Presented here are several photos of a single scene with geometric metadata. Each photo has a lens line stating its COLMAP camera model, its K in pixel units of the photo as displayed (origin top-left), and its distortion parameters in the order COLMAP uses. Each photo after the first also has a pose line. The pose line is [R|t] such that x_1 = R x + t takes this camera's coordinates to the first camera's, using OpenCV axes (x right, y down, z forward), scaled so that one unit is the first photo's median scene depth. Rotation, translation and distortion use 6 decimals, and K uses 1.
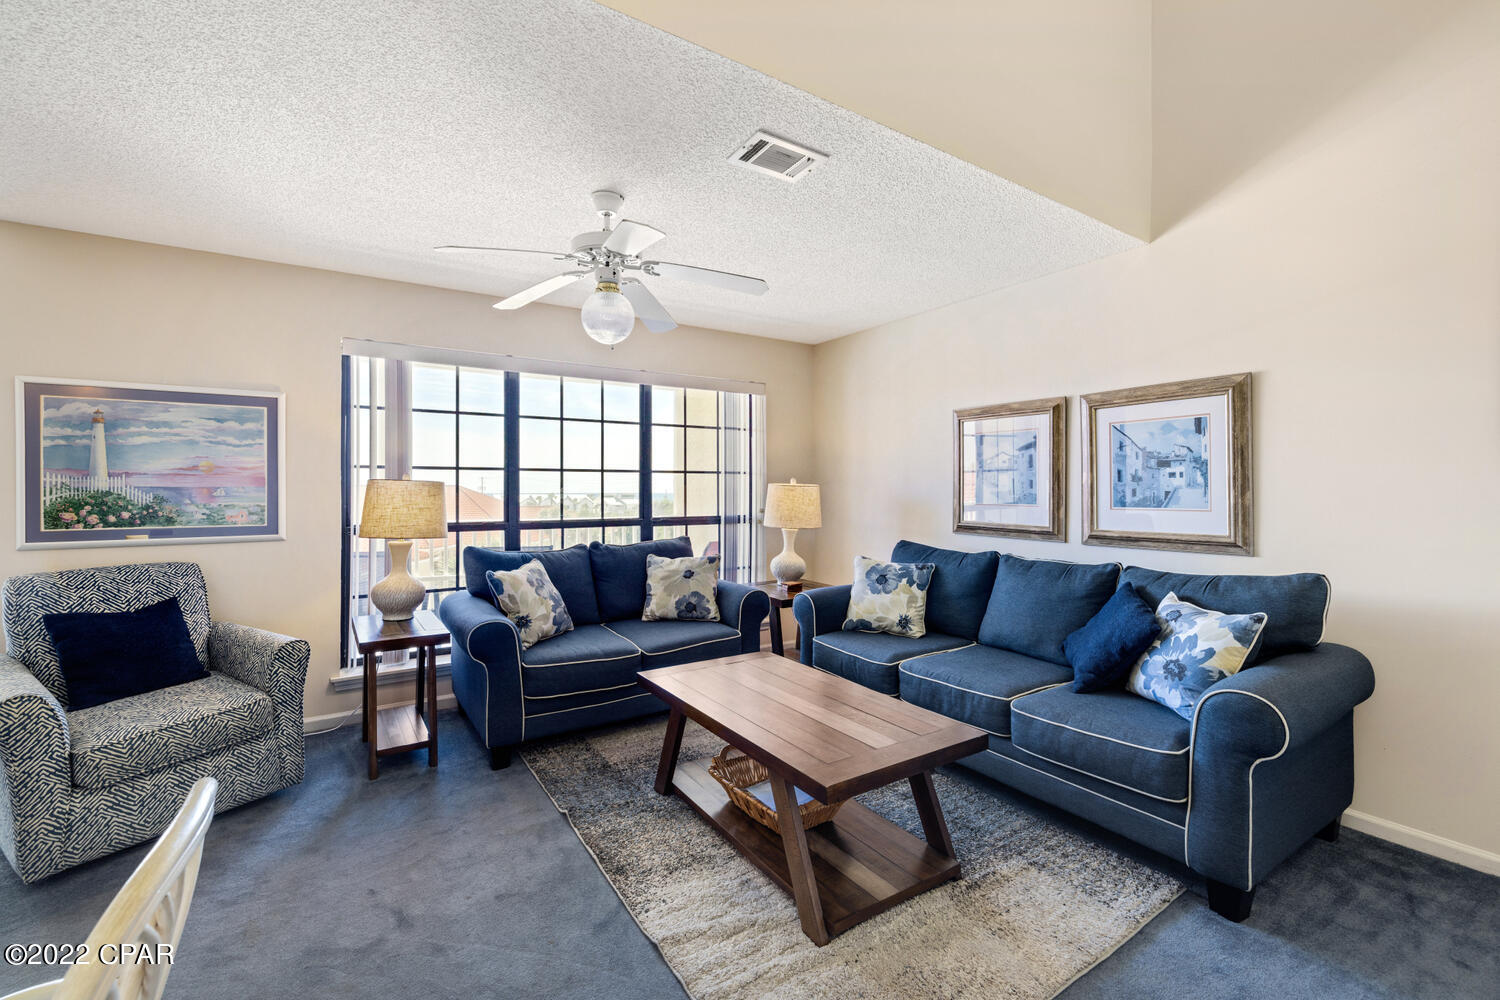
lens RADIAL K [[630.6, 0, 743.7], [0, 630.6, 490.8], [0, 0, 1]] dist [-0.000505, -0.000064]
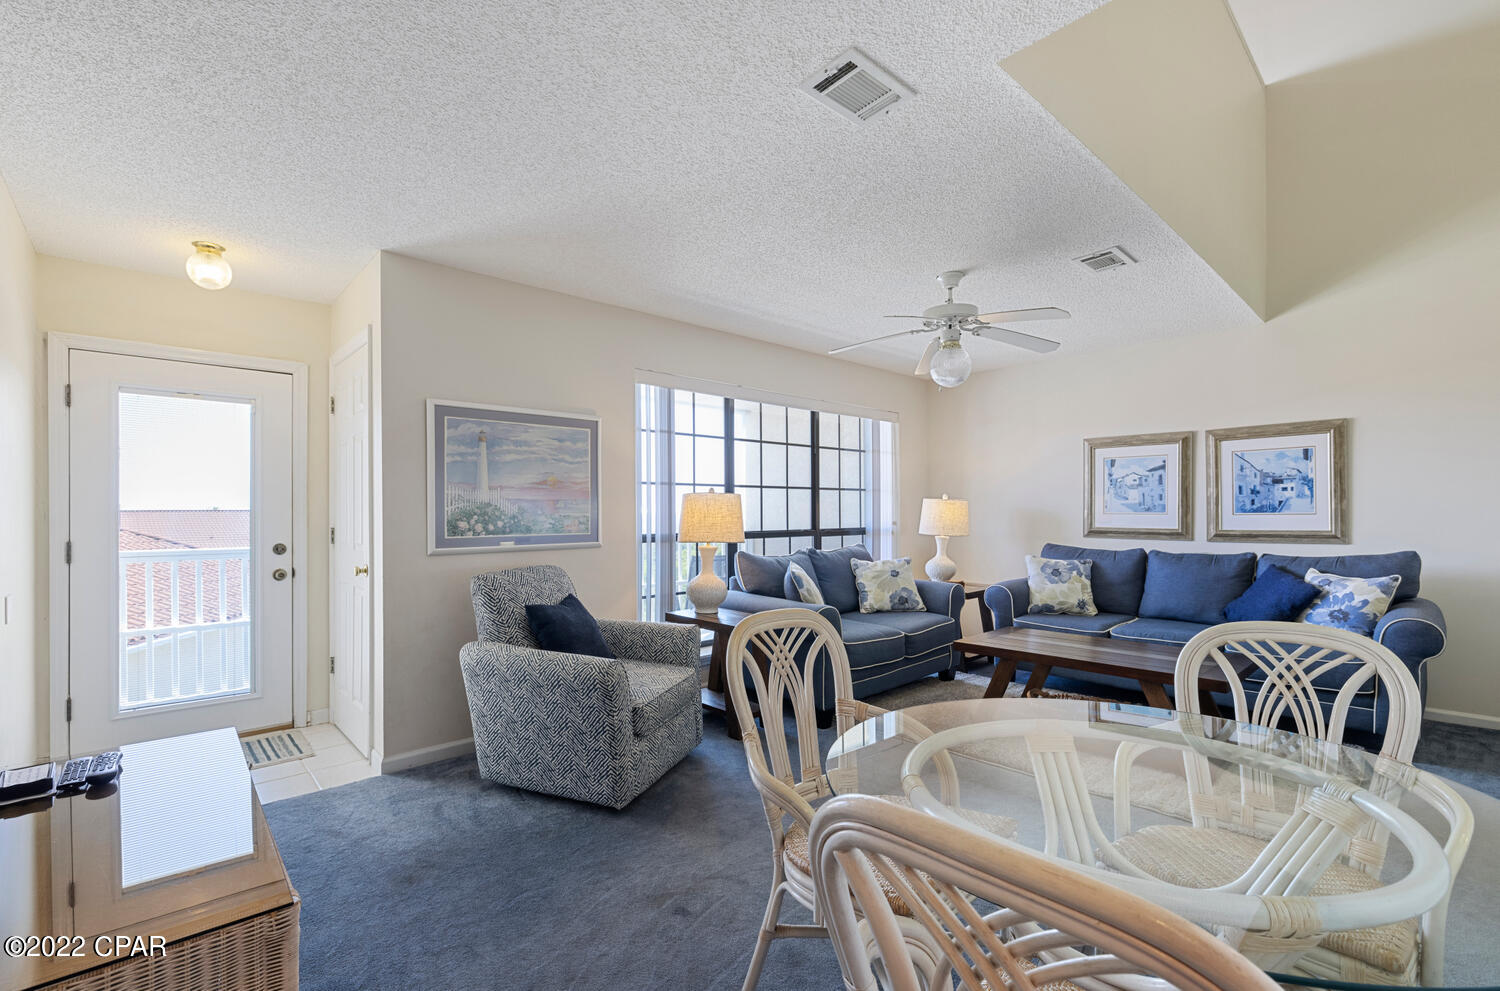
lens RADIAL K [[656.5, 0, 748.8], [0, 656.5, 516.1], [0, 0, 1]] dist [-0.000941, -0.000081]
pose [[0.984334, -0.006346, 0.176199, -0.698248], [0.005887, 0.999978, 0.003130, 0.021703], [-0.176215, -0.002043, 0.984350, -0.212901]]
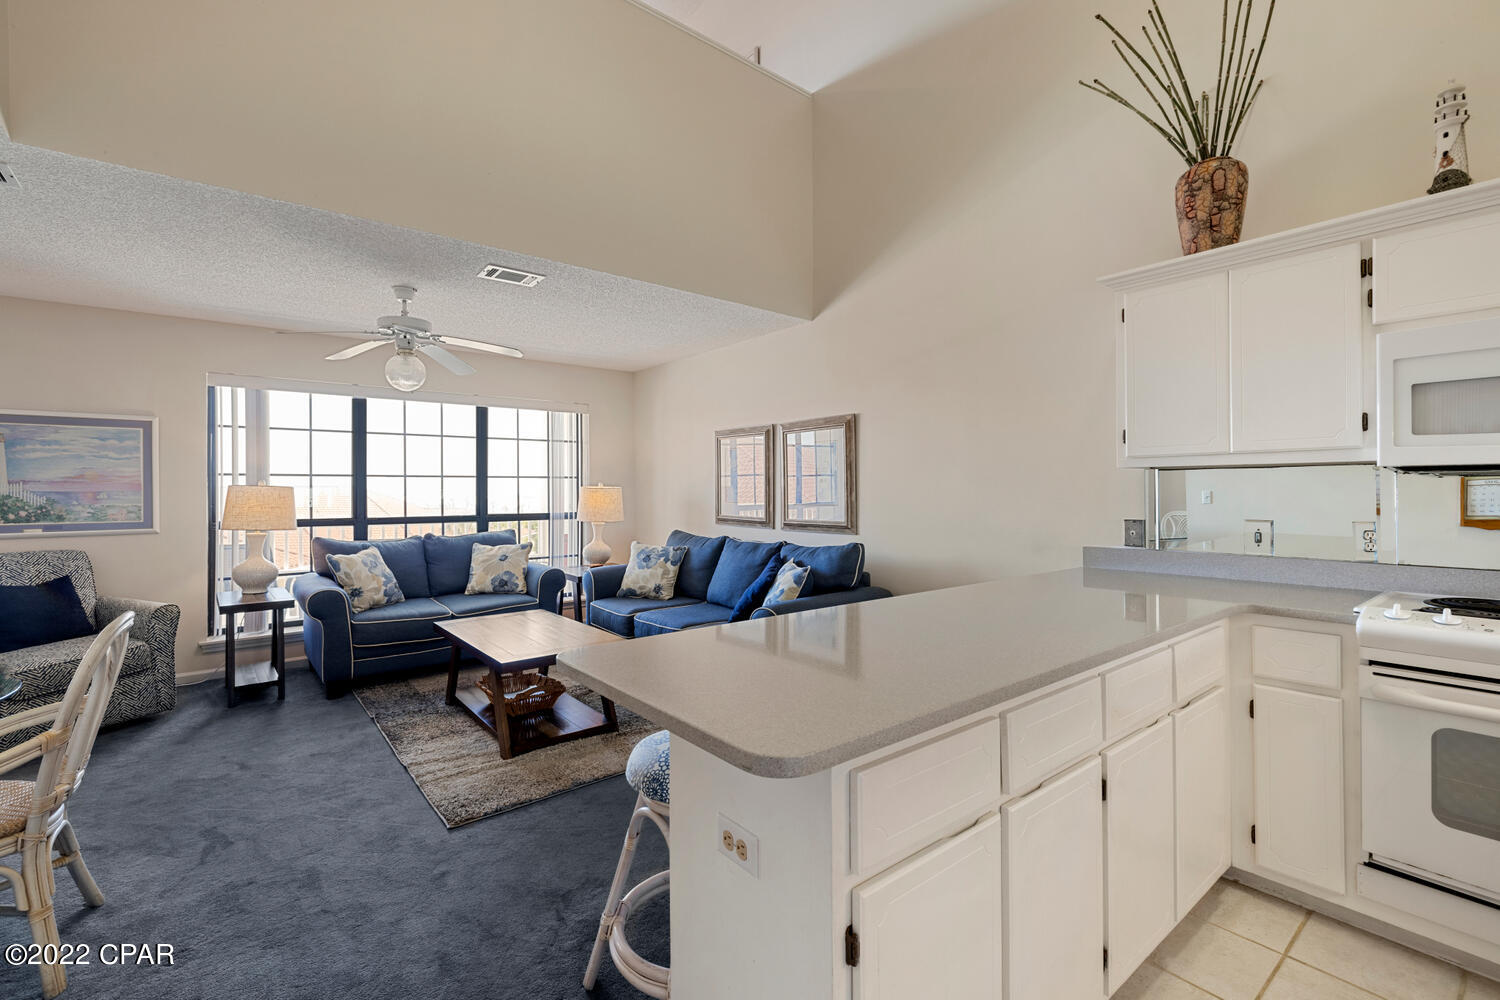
lens RADIAL K [[653.0, 0, 751.0], [0, 653.0, 491.7], [0, 0, 1]] dist [0.000824, -0.000200]
pose [[0.993759, -0.003658, 0.111485, 0.320371], [0.003501, 0.999993, 0.001607, -0.002998], [-0.111490, -0.001207, 0.993765, -0.453551]]
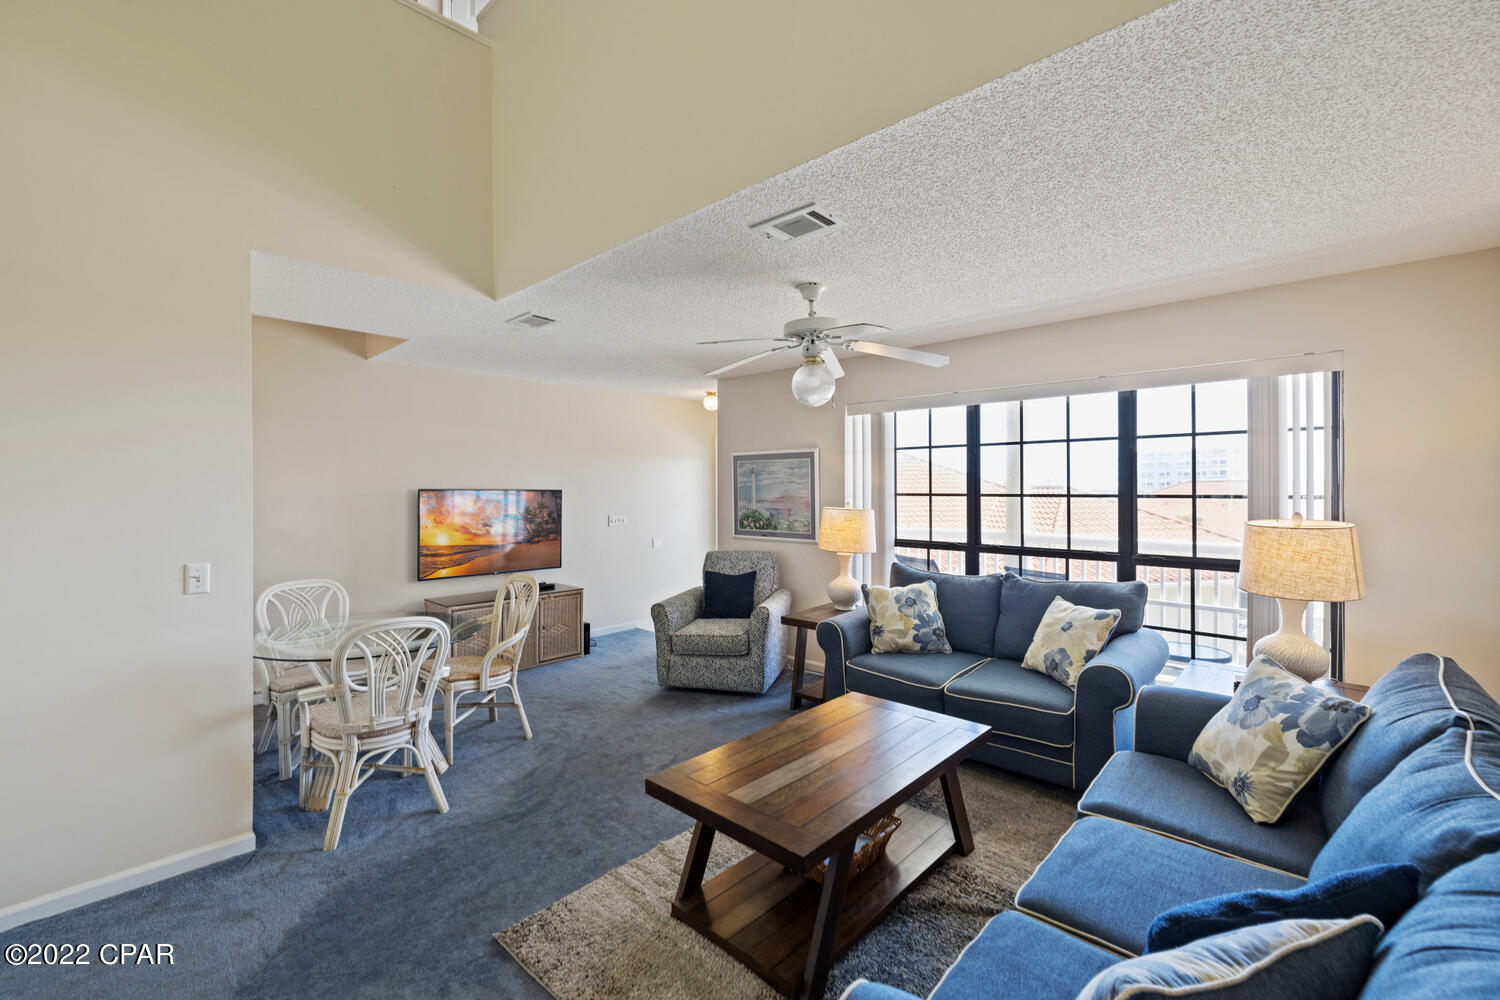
lens RADIAL K [[637.0, 0, 744.8], [0, 637.0, 492.8], [0, 0, 1]] dist [-0.000234, -0.000089]
pose [[0.248014, 0.011732, -0.968685, 0.749588], [0.005559, 0.999893, 0.013533, -0.070173], [0.968740, -0.008741, 0.247922, 0.458540]]
